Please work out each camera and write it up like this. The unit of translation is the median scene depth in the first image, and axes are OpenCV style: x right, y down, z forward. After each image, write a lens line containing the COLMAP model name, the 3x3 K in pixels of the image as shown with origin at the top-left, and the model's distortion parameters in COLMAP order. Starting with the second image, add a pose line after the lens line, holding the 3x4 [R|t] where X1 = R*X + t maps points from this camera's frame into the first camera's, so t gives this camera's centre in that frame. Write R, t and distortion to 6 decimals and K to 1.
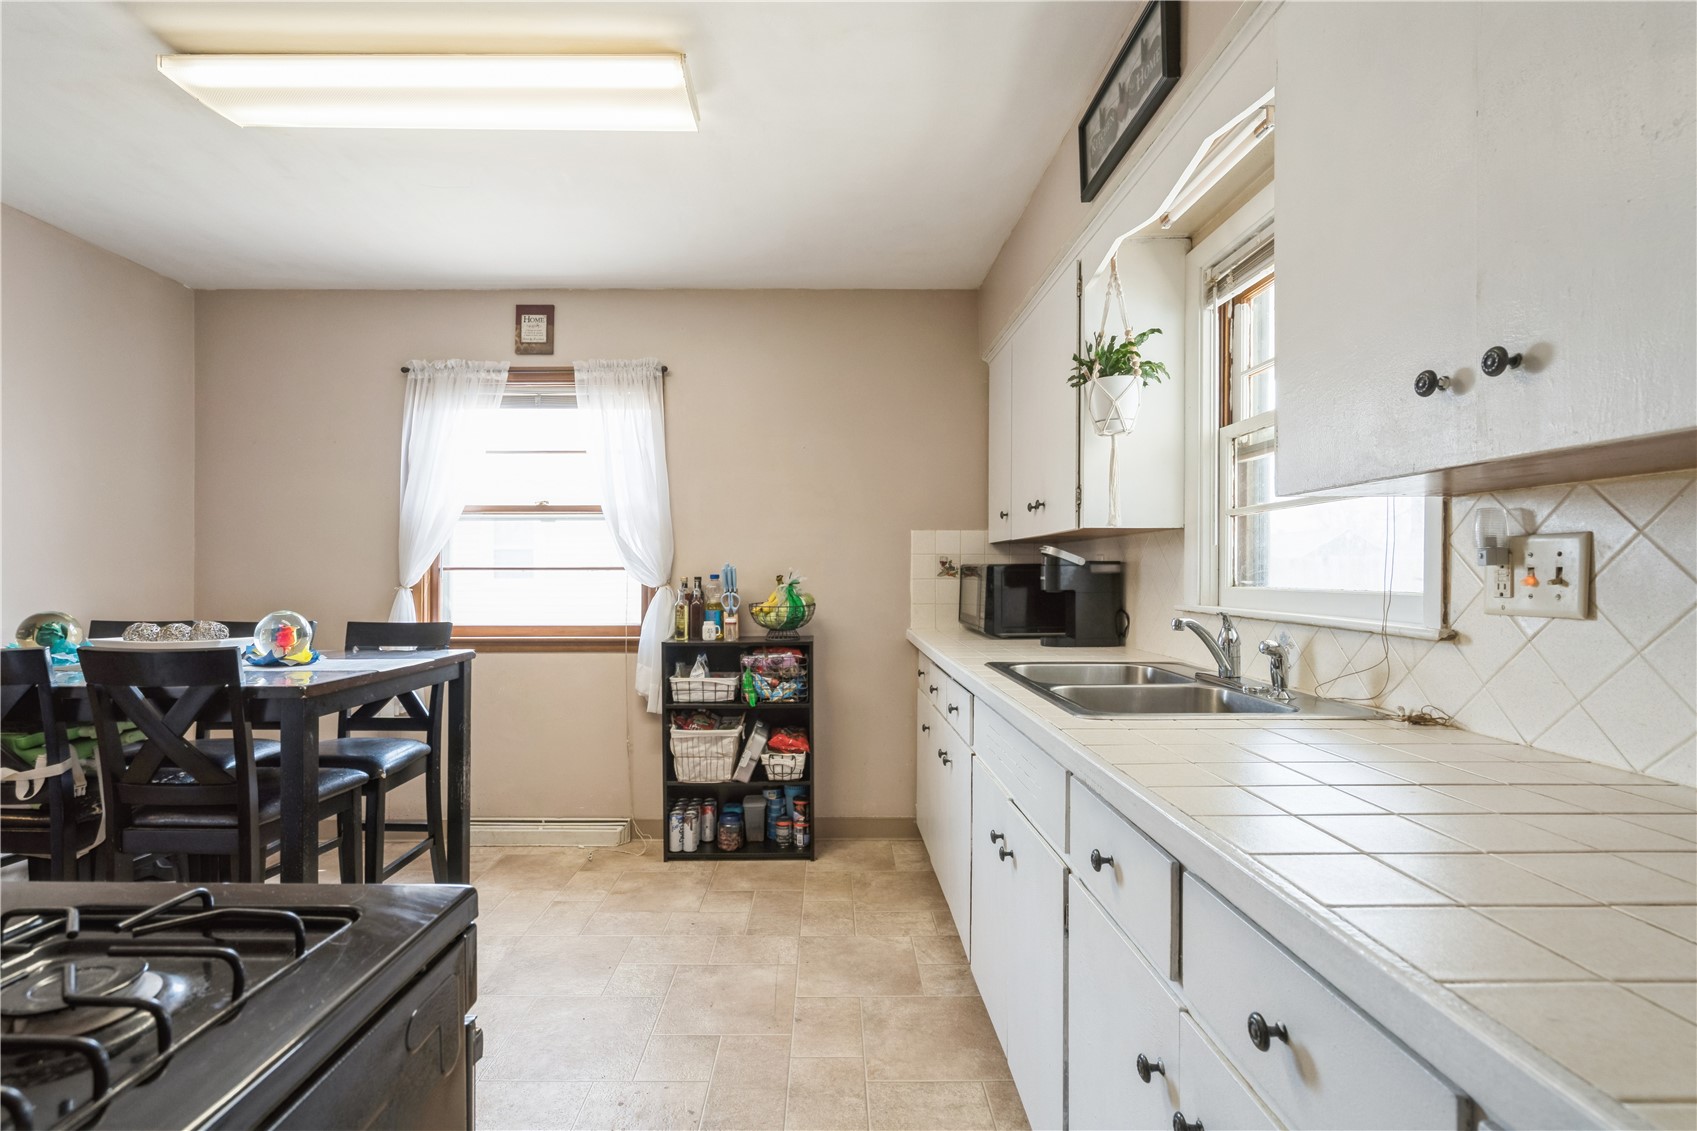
lens RADIAL K [[786.7, 0, 848.5], [0, 786.7, 565.5], [0, 0, 1]] dist [0.001181, 0.000155]
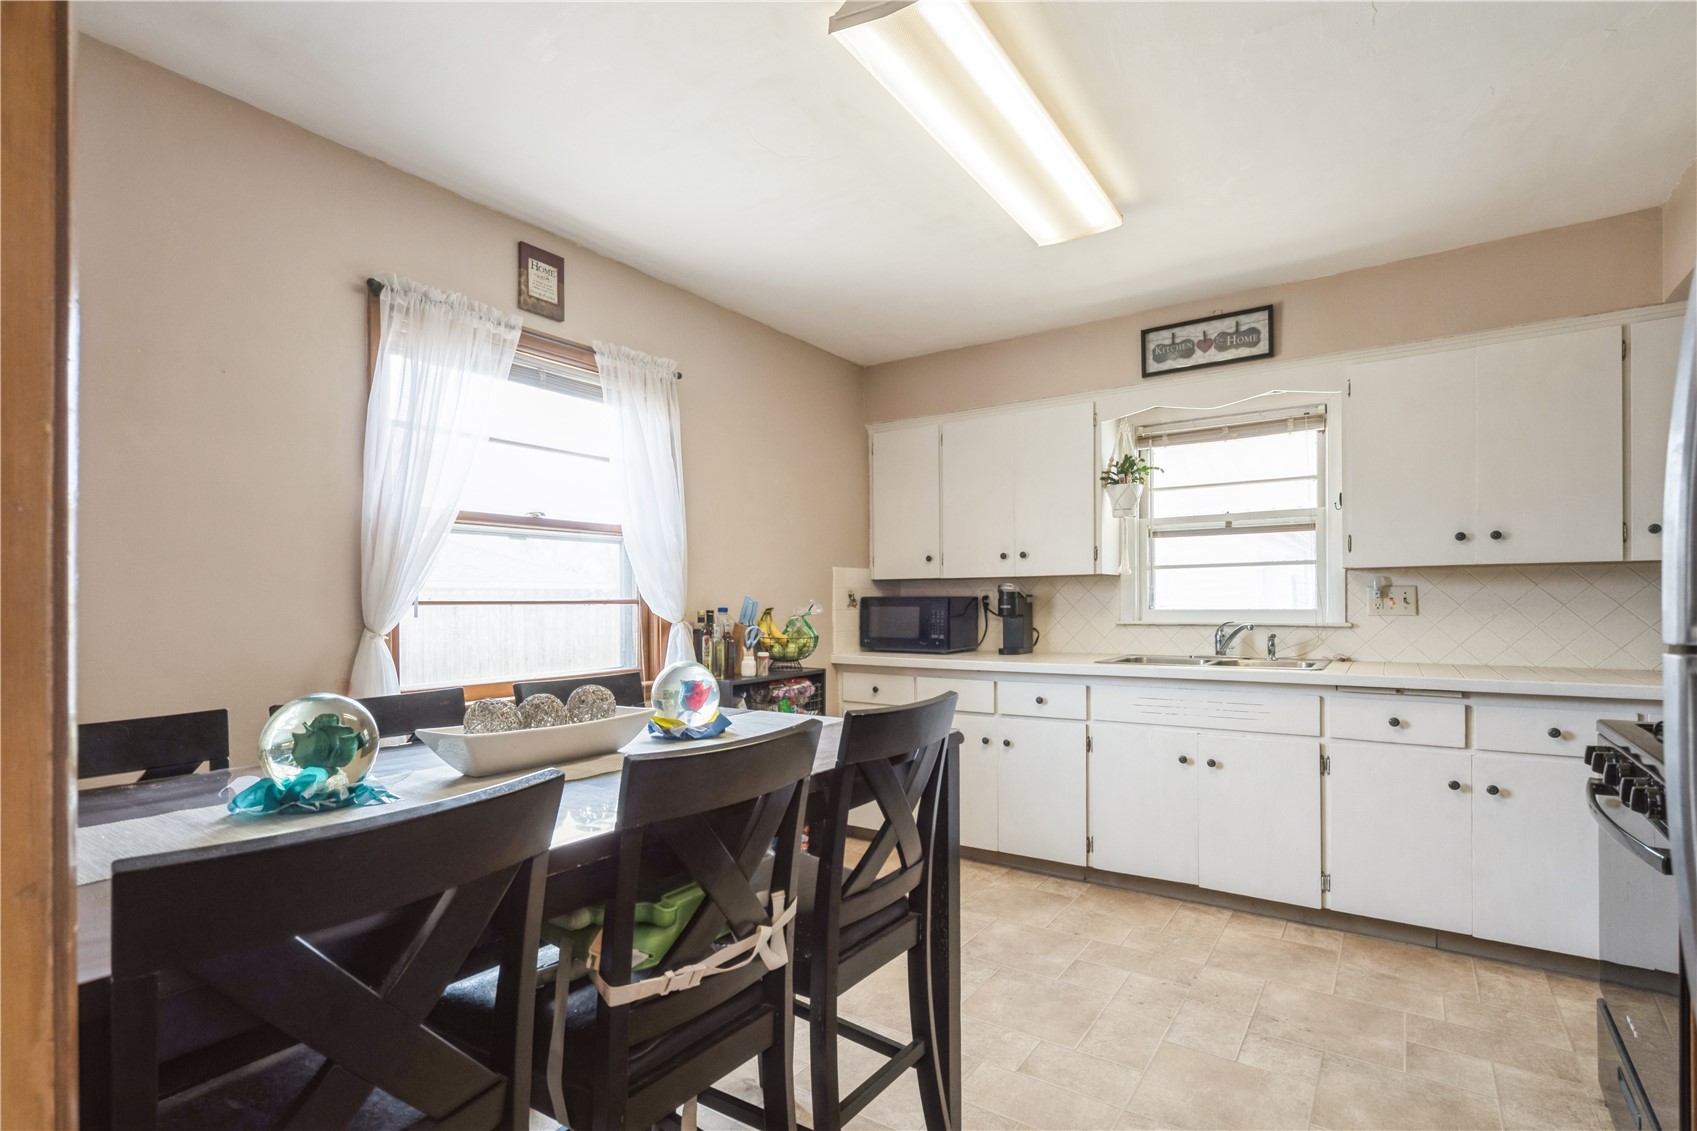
lens RADIAL K [[804.9, 0, 849.6], [0, 804.9, 600.9], [0, 0, 1]] dist [-0.001926, -0.000335]
pose [[0.567800, -0.003640, 0.823158, -0.866474], [0.001631, 0.999993, 0.003296, 0.000294], [-0.823165, -0.000529, 0.567802, 0.327356]]
